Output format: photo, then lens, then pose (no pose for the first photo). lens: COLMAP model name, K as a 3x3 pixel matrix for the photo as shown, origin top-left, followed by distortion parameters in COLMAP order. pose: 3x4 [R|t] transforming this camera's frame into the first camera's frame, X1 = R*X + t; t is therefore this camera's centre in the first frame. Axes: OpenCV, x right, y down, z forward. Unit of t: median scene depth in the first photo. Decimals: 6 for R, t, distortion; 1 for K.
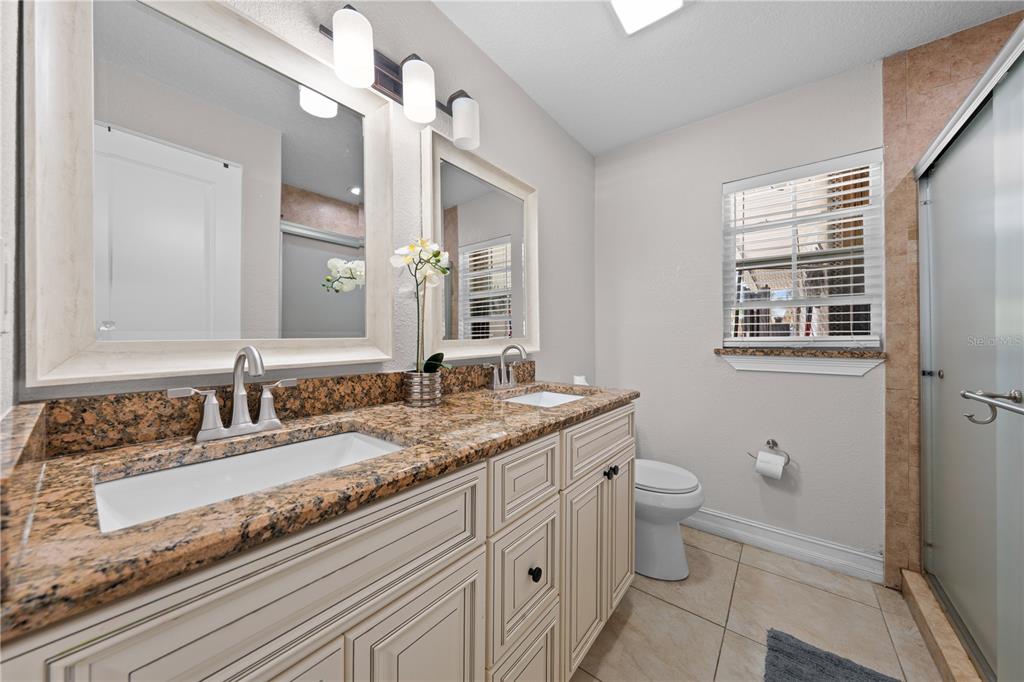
lens RADIAL K [[345.8, 0, 508.5], [0, 345.8, 338.3], [0, 0, 1]] dist [-0.002815, -0.000302]
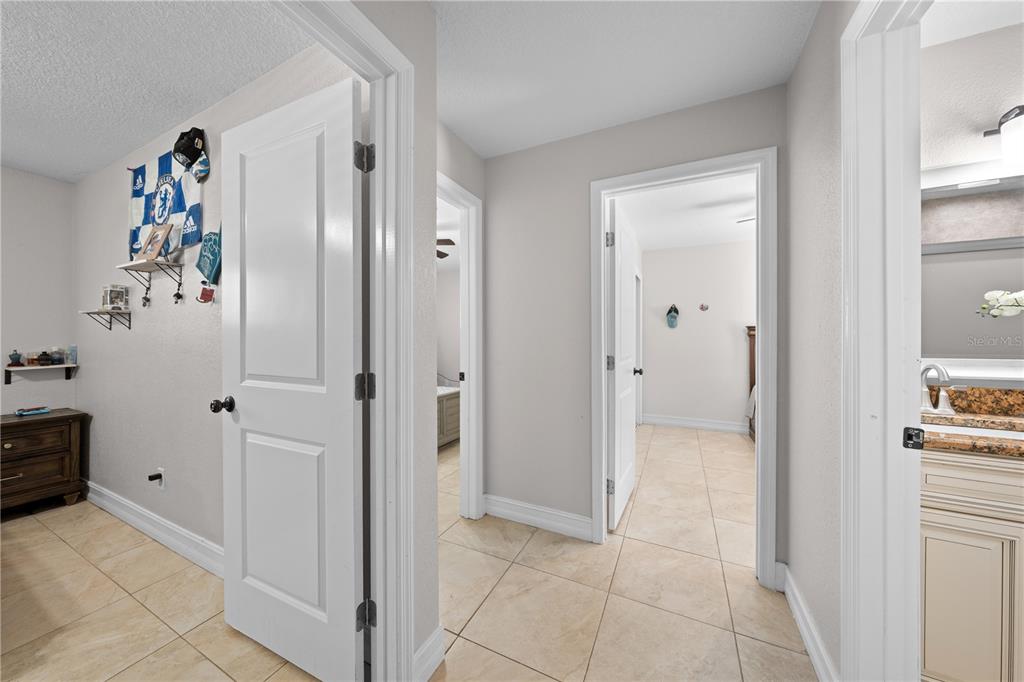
lens RADIAL K [[345.8, 0, 516.4], [0, 345.8, 337.8], [0, 0, 1]] dist [-0.002815, -0.000302]
pose [[0.226220, -0.000054, -0.974076, 0.367977], [-0.006599, 0.999977, -0.001588, -0.071694], [0.974054, 0.006787, 0.226215, -1.145840]]
